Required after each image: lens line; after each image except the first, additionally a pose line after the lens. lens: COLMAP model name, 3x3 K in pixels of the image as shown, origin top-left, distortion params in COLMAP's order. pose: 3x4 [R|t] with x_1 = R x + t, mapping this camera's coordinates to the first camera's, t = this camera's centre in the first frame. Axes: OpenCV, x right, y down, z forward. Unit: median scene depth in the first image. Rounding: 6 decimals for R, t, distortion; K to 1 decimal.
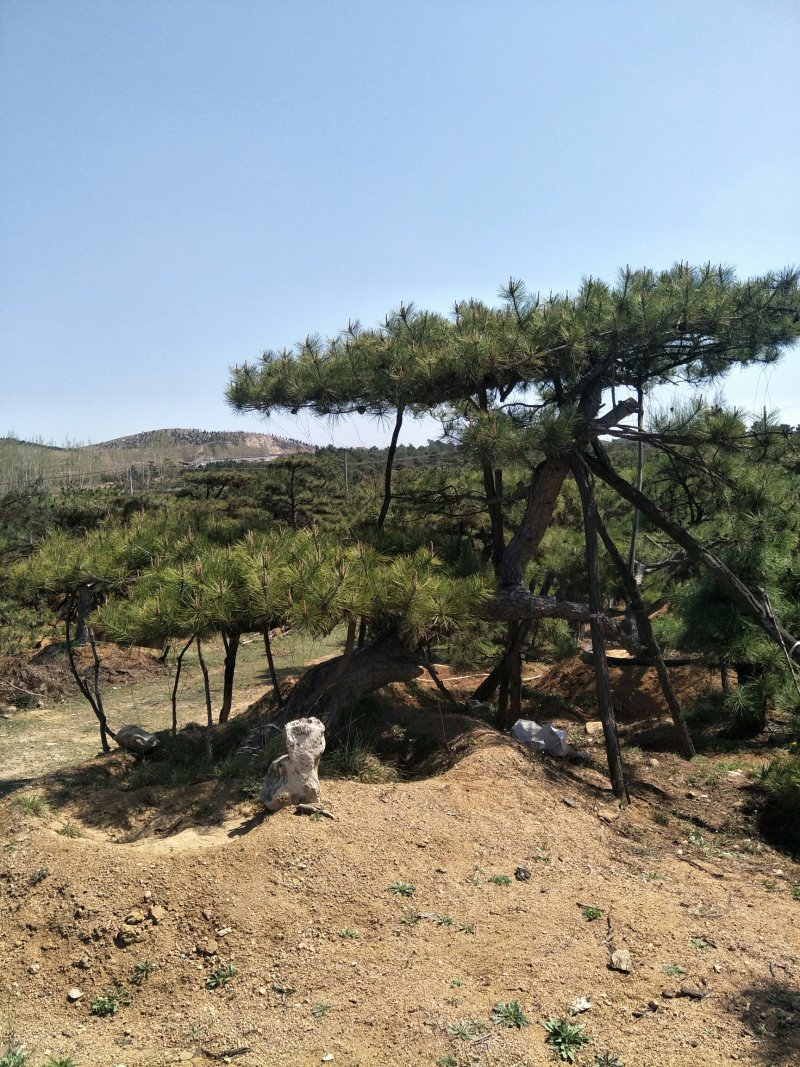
lens RADIAL K [[830.1, 0, 398.8], [0, 830.1, 532.5], [0, 0, 1]] dist [0.022861, -0.024403]
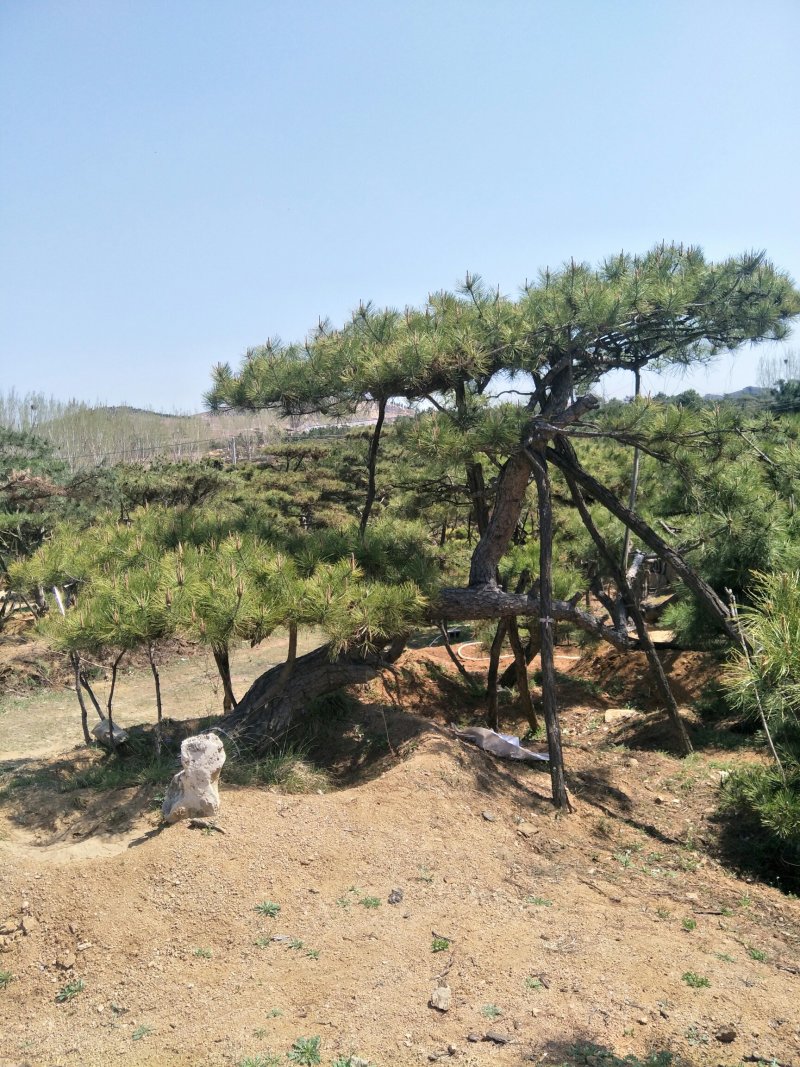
lens RADIAL K [[830.1, 0, 406.0], [0, 830.1, 534.2], [0, 0, 1]] dist [0.022861, -0.024403]
pose [[0.993726, -0.007098, -0.111615, 0.200449], [0.012252, 0.998886, 0.045563, -0.052702], [0.111167, -0.046645, 0.992706, 0.016512]]
